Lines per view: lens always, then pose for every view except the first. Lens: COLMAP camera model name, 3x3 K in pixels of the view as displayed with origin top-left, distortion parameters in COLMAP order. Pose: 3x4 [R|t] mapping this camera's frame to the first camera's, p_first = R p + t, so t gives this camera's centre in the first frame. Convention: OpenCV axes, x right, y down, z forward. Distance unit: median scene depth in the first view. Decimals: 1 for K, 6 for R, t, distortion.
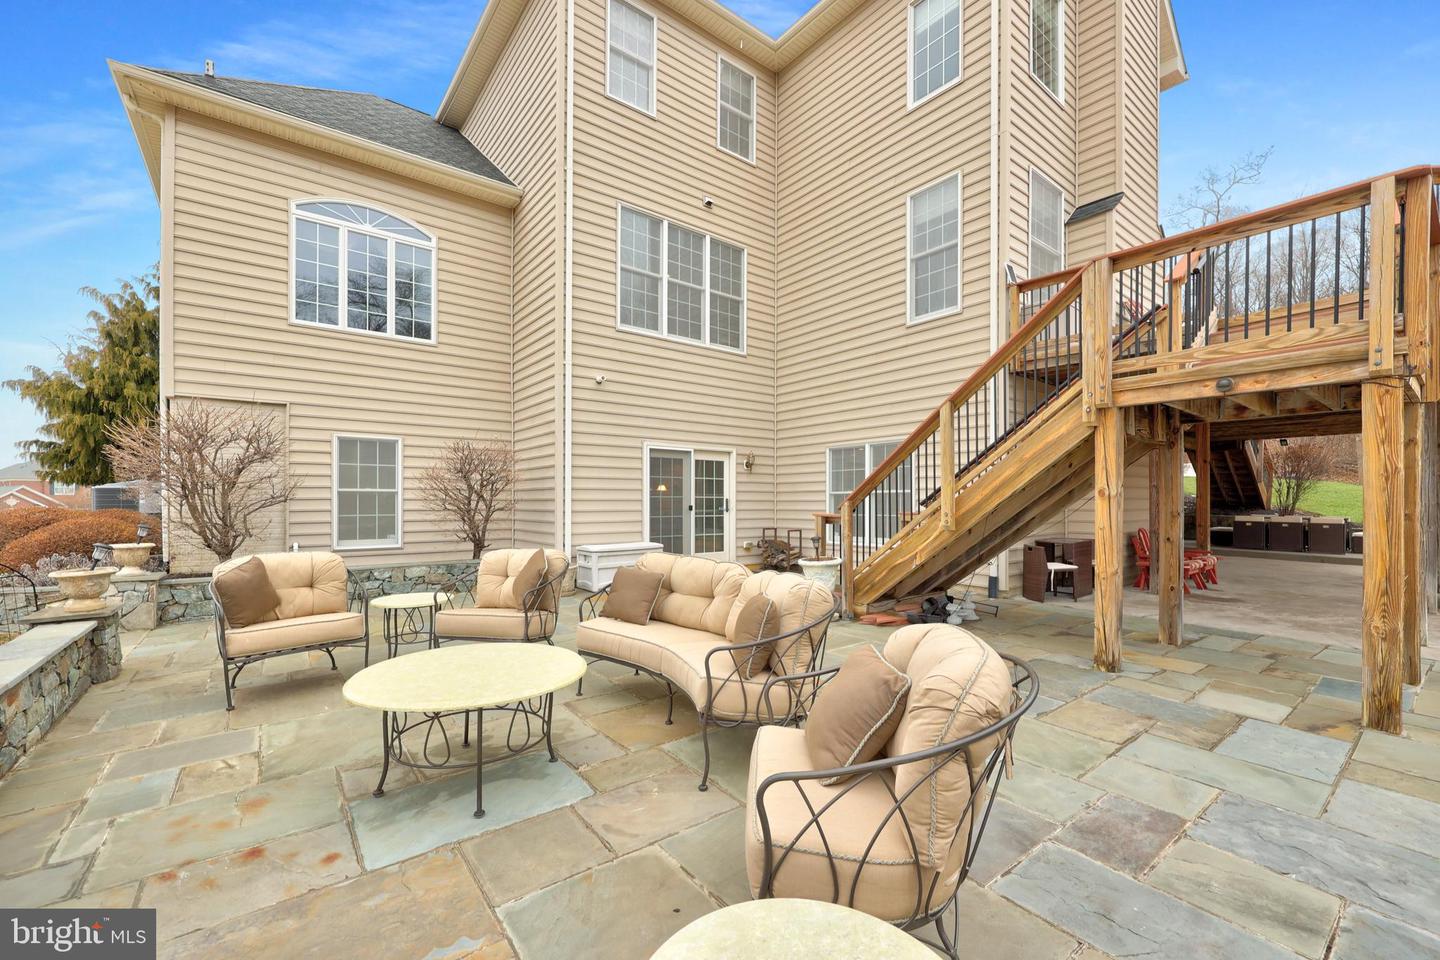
lens RADIAL K [[589.0, 0, 711.2], [0, 589.0, 484.1], [0, 0, 1]] dist [-0.003623, -0.000045]
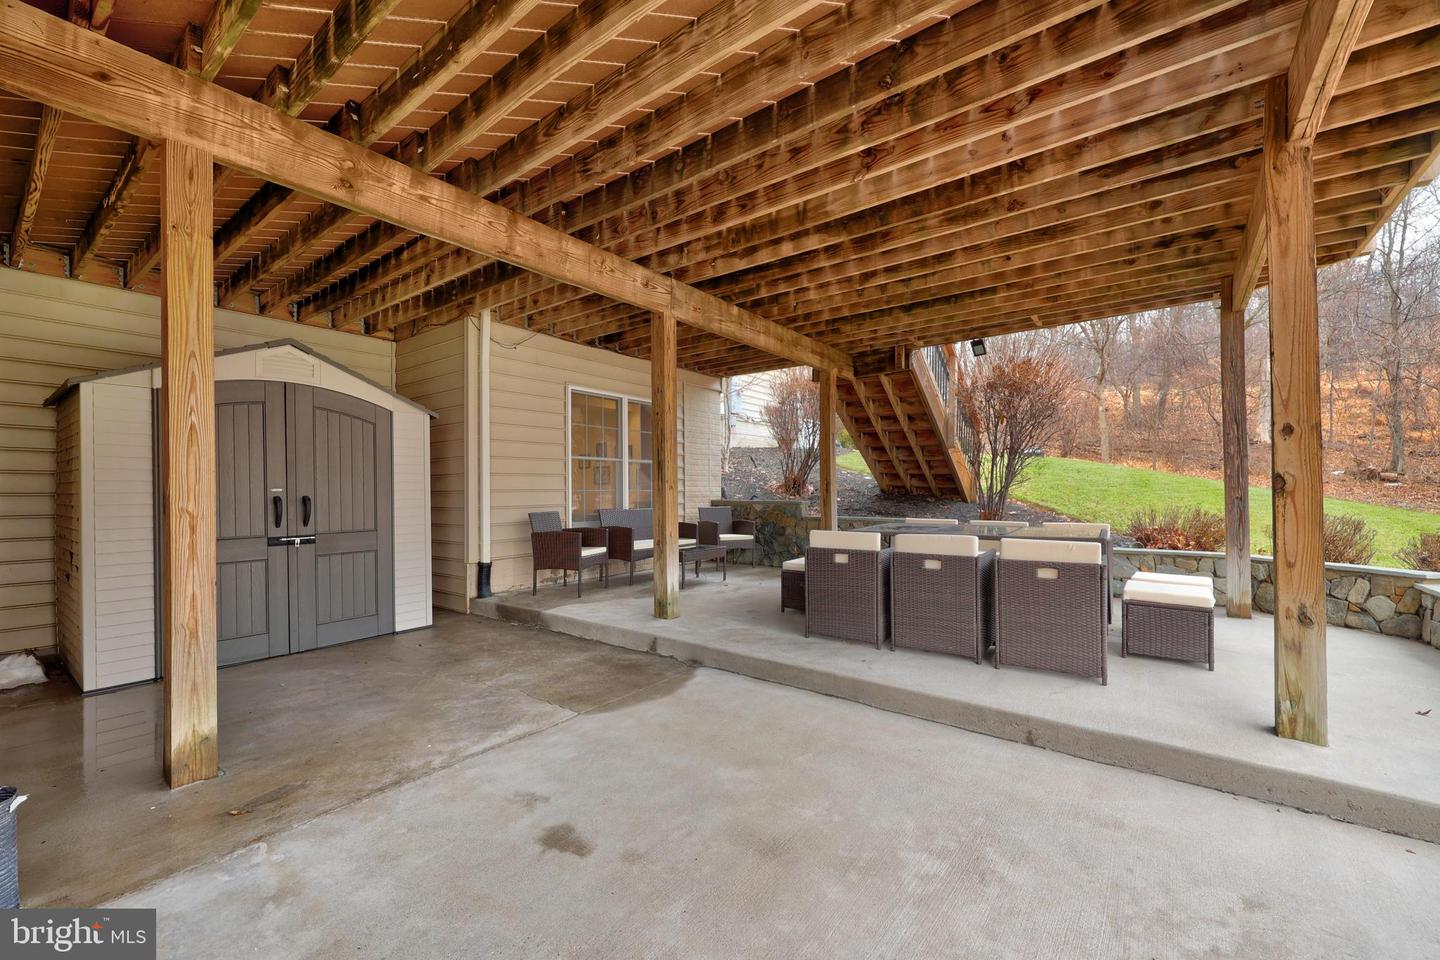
lens RADIAL K [[589.0, 0, 718.9], [0, 589.0, 482.5], [0, 0, 1]] dist [-0.003623, -0.000045]
pose [[0.963666, -0.008903, 0.266961, 0.611526], [0.007538, 0.999953, 0.006139, 0.021968], [-0.267003, -0.003904, 0.963688, 0.574530]]
